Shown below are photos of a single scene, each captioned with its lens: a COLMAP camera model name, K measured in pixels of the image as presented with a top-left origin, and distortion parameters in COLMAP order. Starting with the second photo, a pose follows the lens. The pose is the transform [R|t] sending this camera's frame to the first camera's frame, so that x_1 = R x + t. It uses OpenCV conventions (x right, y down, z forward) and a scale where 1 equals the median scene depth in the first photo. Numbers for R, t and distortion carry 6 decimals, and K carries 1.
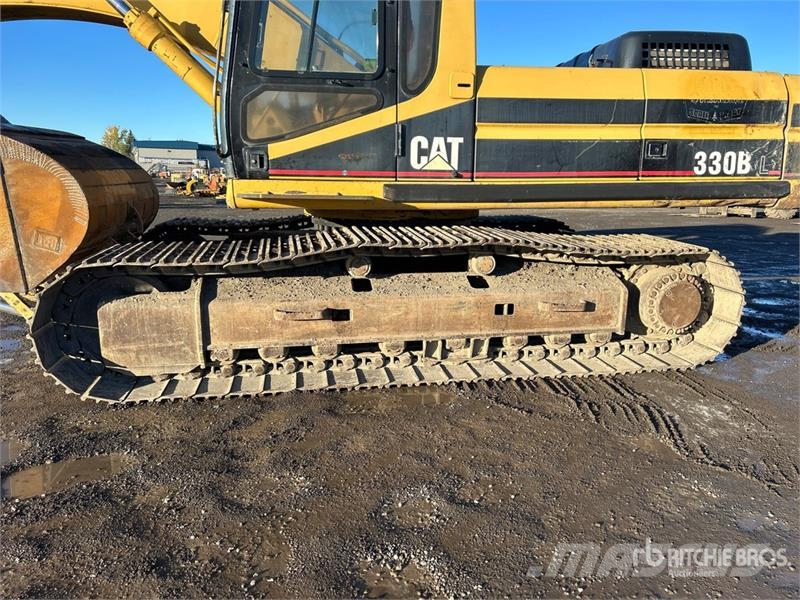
lens RADIAL K [[703.2, 0, 402.3], [0, 703.2, 312.0], [0, 0, 1]] dist [0.062273, -0.007945]
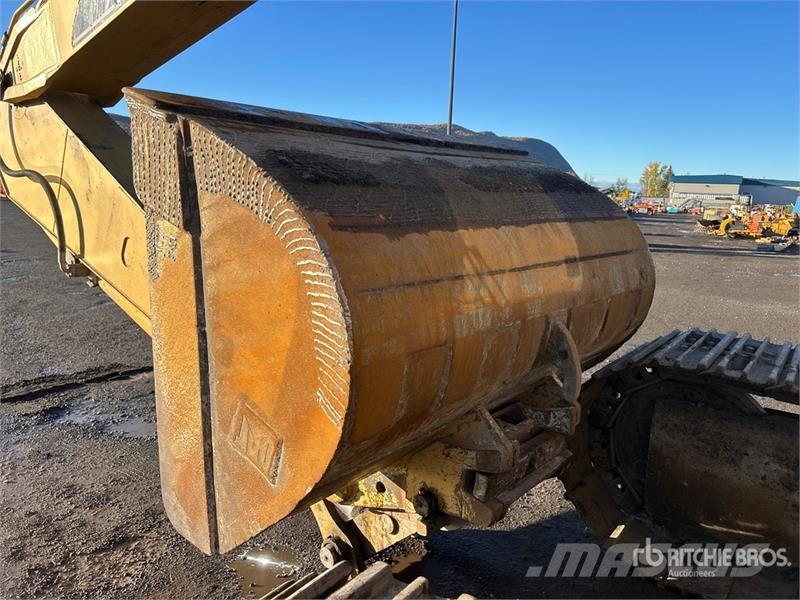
lens RADIAL K [[592.7, 0, 400.0], [0, 592.7, 294.9], [0, 0, 1]] dist [0.069721, -0.082192]
pose [[0.712796, 0.136453, -0.687970, -0.067380], [-0.166410, 0.985786, 0.023107, -0.045819], [0.681344, 0.098015, 0.725371, 0.209714]]
